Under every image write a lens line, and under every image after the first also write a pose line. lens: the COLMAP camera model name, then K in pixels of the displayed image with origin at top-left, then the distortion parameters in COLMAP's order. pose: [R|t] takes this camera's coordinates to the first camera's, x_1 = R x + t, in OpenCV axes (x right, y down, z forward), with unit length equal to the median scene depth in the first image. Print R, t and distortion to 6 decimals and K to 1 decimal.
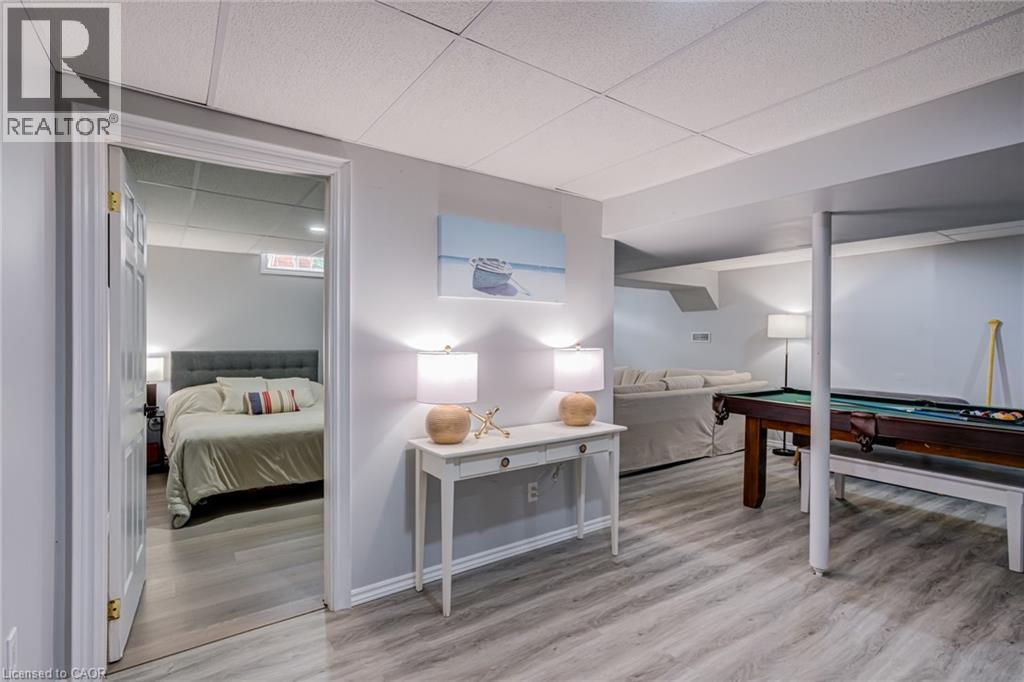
lens RADIAL K [[490.1, 0, 512.0], [0, 490.1, 341.0], [0, 0, 1]] dist [-0.004866, 0.000089]
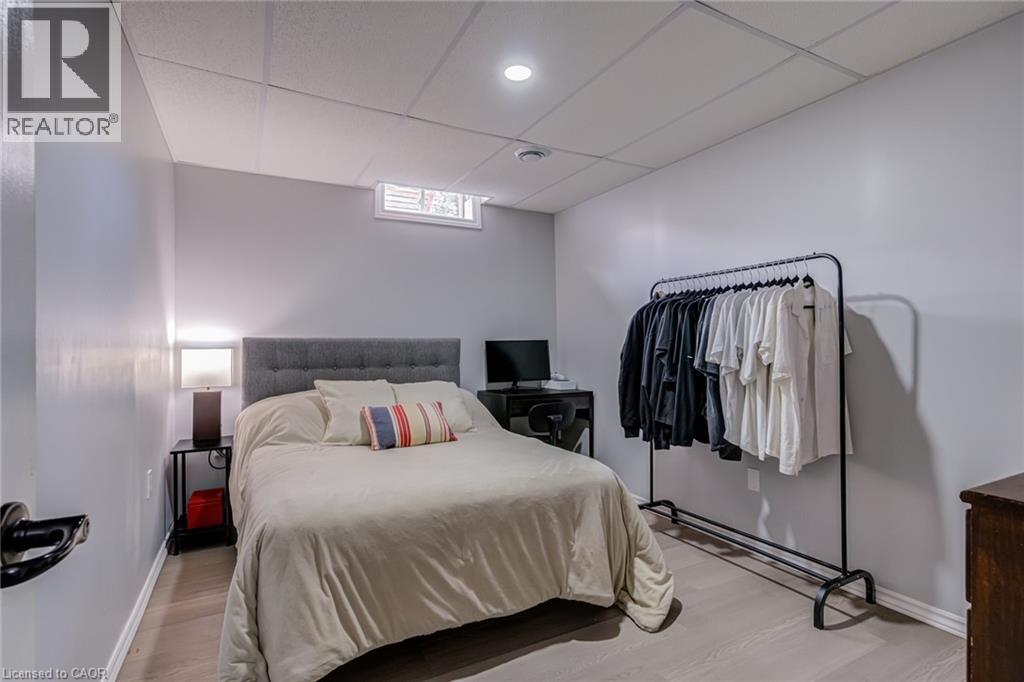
lens RADIAL K [[490.1, 0, 512.0], [0, 490.1, 341.0], [0, 0, 1]] dist [-0.004866, 0.000089]
pose [[0.992010, -0.013714, -0.125413, -0.306387], [0.012078, 0.999832, -0.013791, 0.039348], [0.125581, 0.012166, 0.992009, 0.464877]]
